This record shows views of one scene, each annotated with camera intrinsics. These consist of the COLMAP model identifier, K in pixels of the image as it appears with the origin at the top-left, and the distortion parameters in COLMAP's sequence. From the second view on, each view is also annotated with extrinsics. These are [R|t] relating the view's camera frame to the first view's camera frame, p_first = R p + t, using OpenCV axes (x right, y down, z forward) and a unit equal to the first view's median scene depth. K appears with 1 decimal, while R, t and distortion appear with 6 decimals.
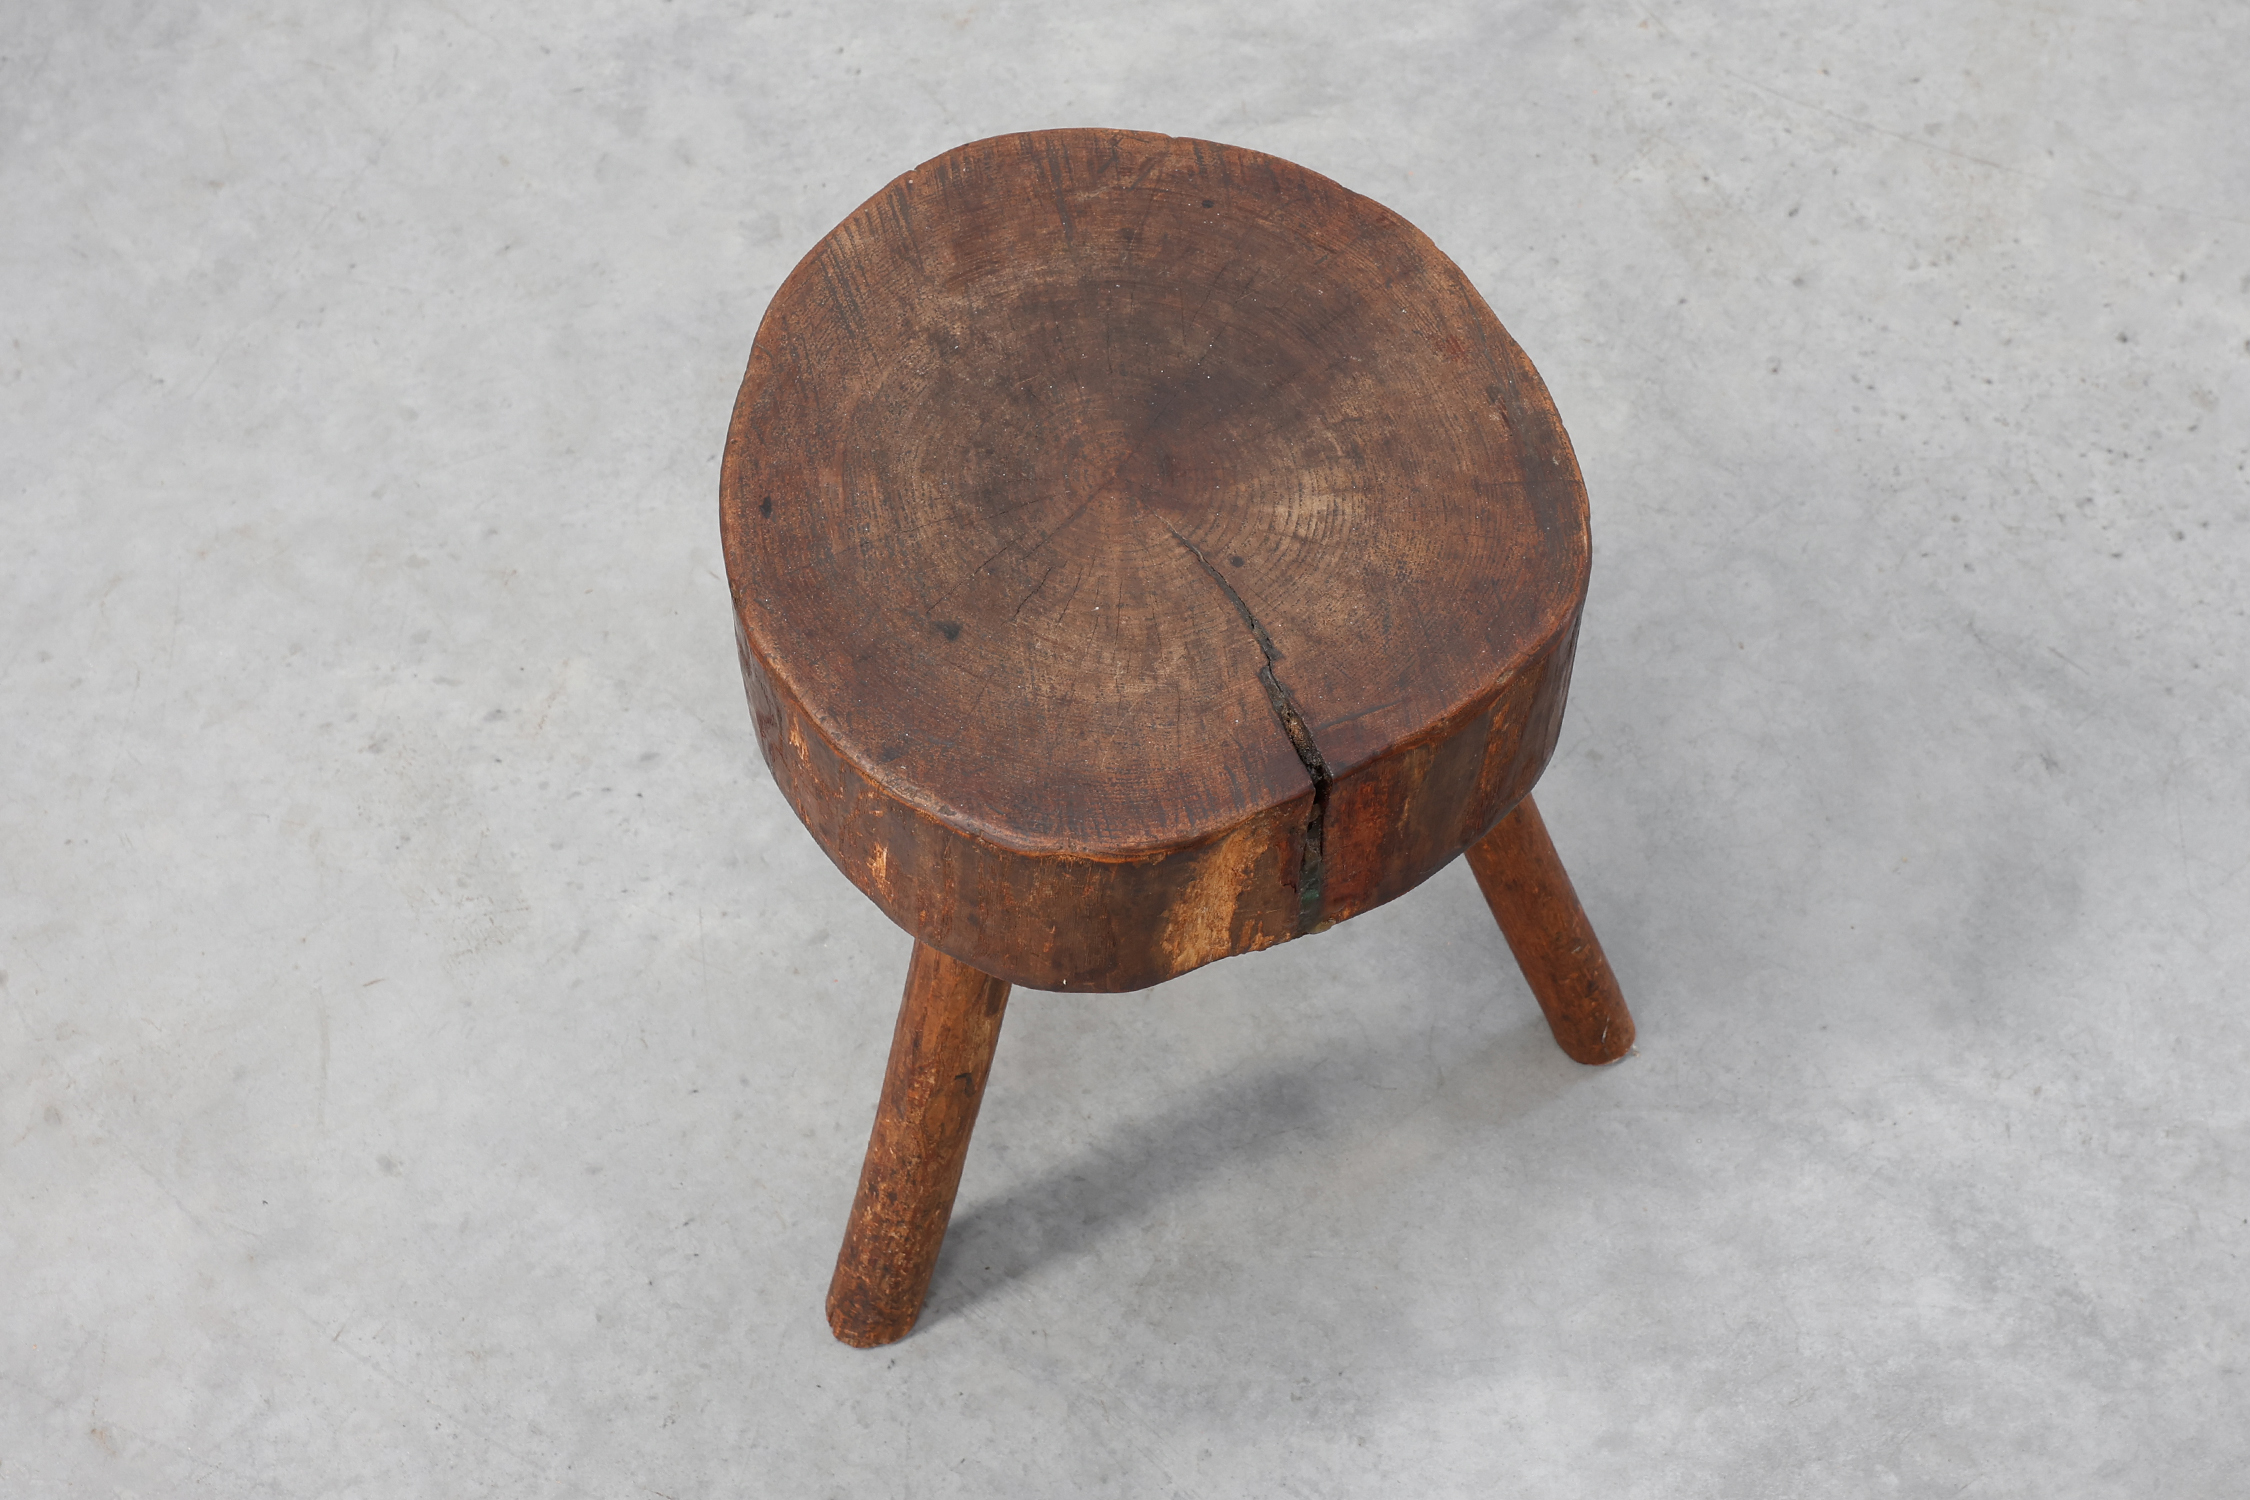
lens RADIAL K [[2940.1, 0, 1125.0], [0, 2940.1, 750.0], [0, 0, 1]] dist [-0.005268, -0.025049]
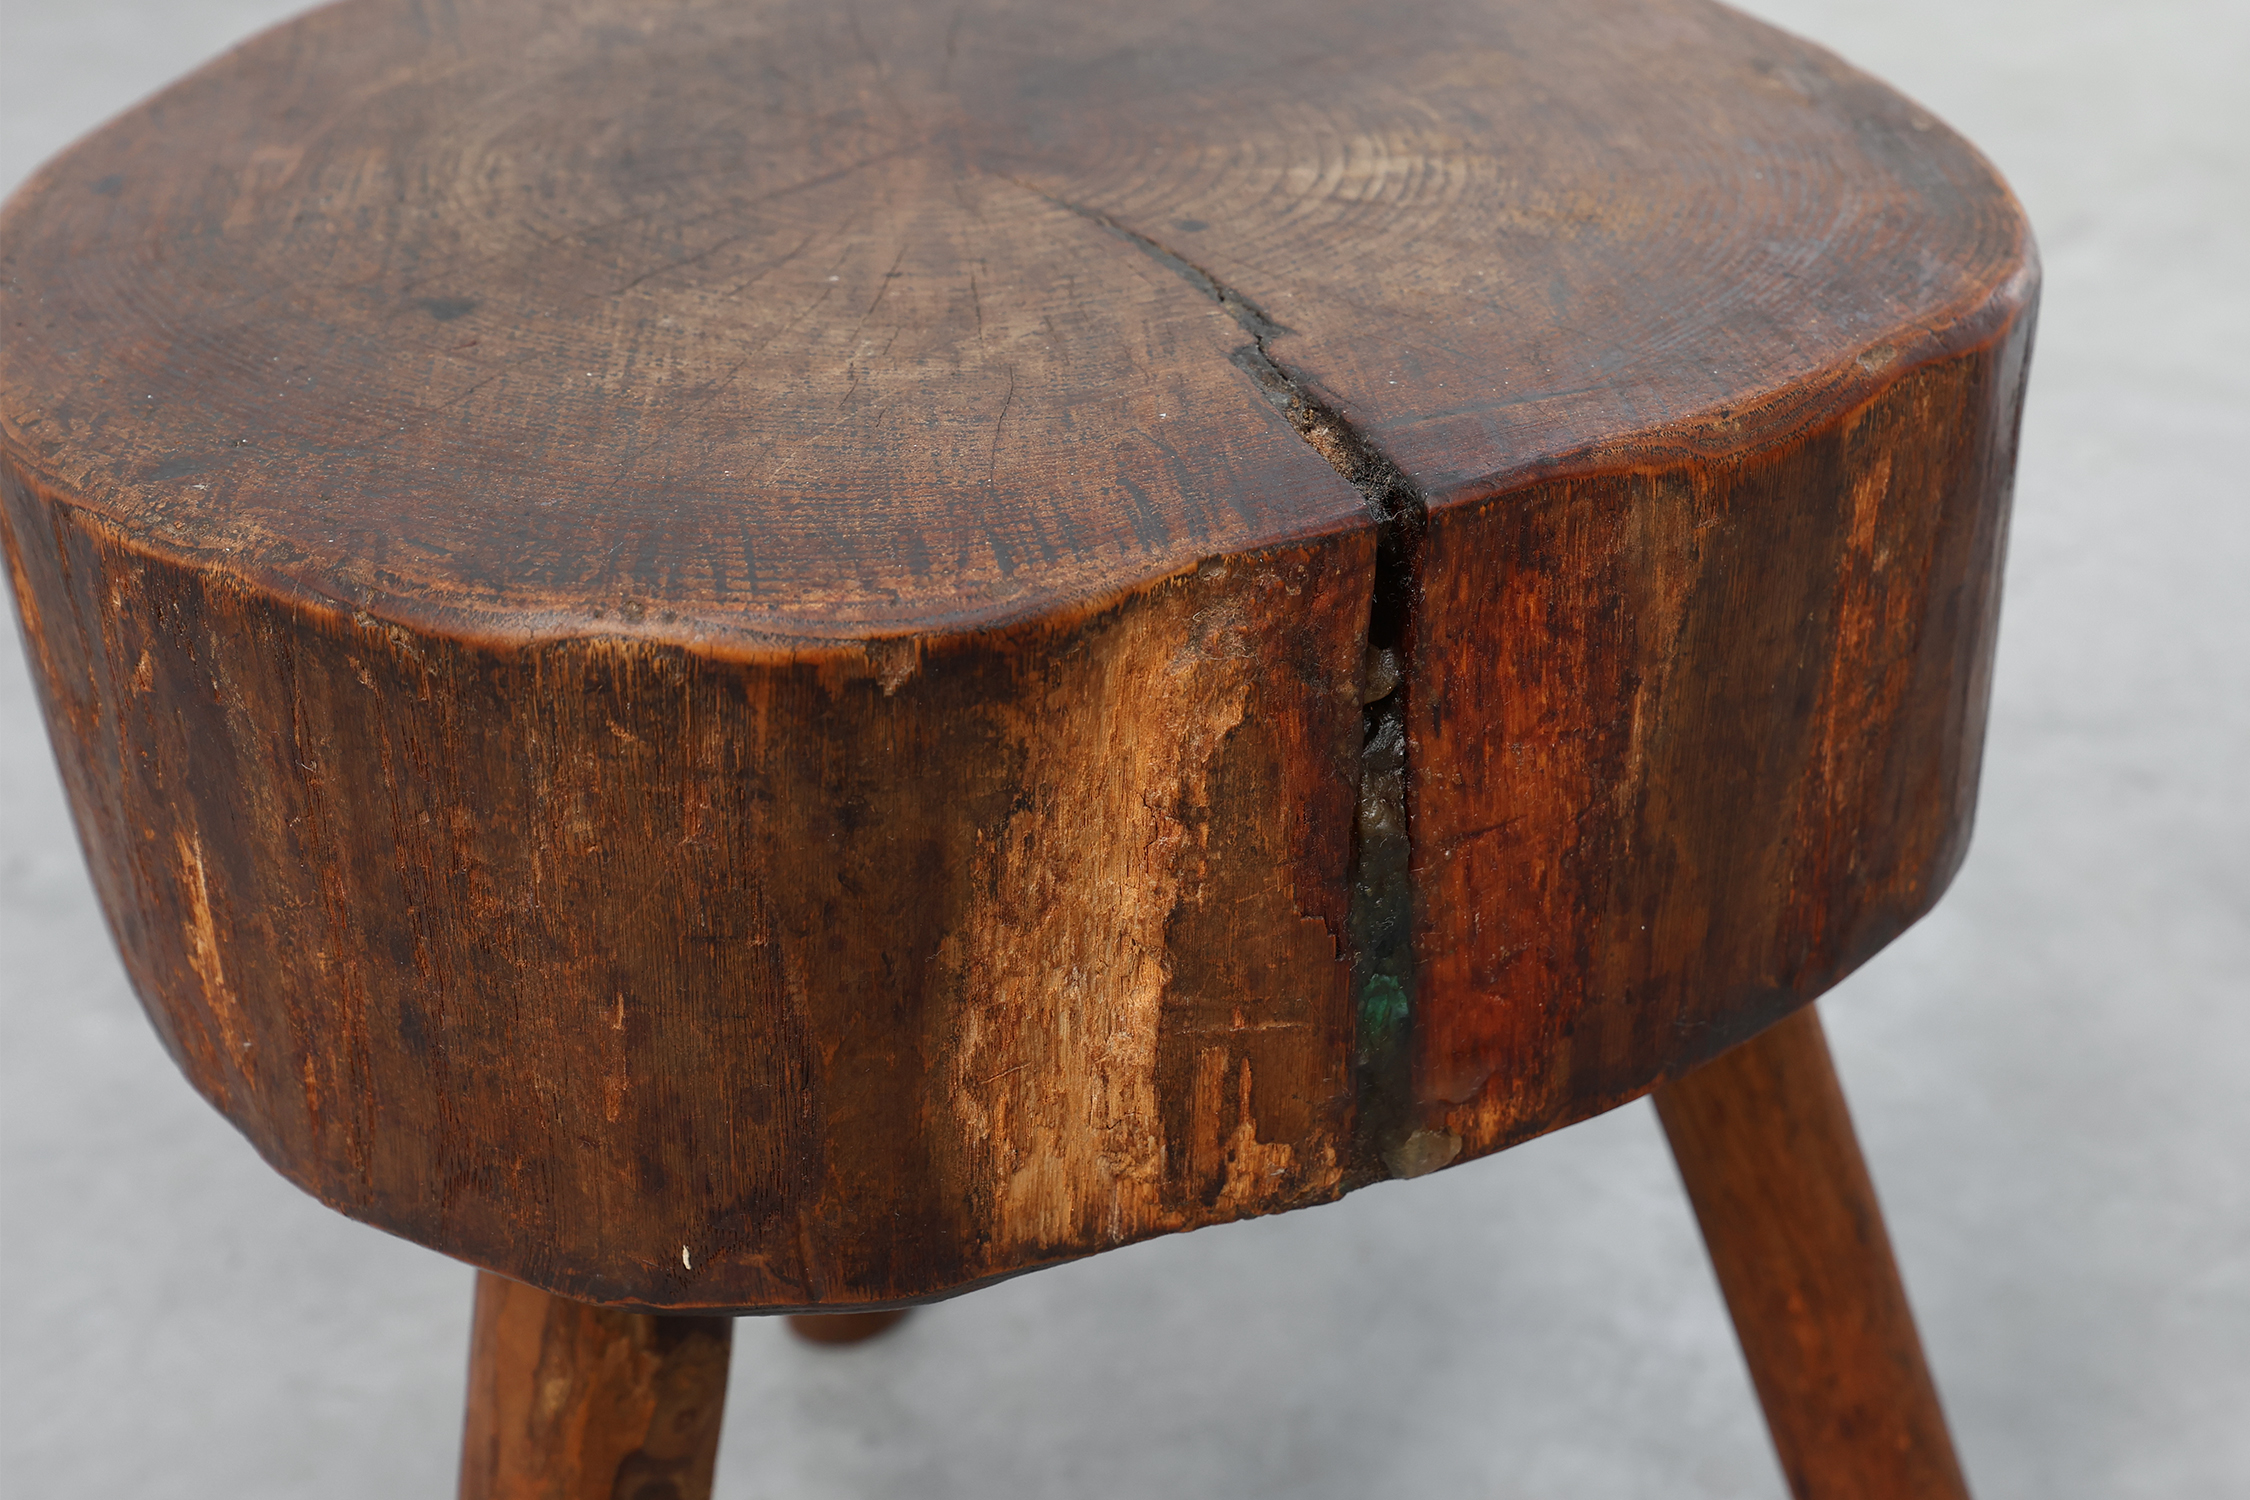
lens RADIAL K [[2595.3, 0, 1361.4], [0, 2595.3, 748.5], [0, 0, 1]] dist [-0.015803, -0.032778]
pose [[0.999732, -0.004056, 0.022781, 0.054005], [0.014096, 0.887513, -0.460568, 0.172057], [-0.018350, 0.460766, 0.887332, 0.717890]]
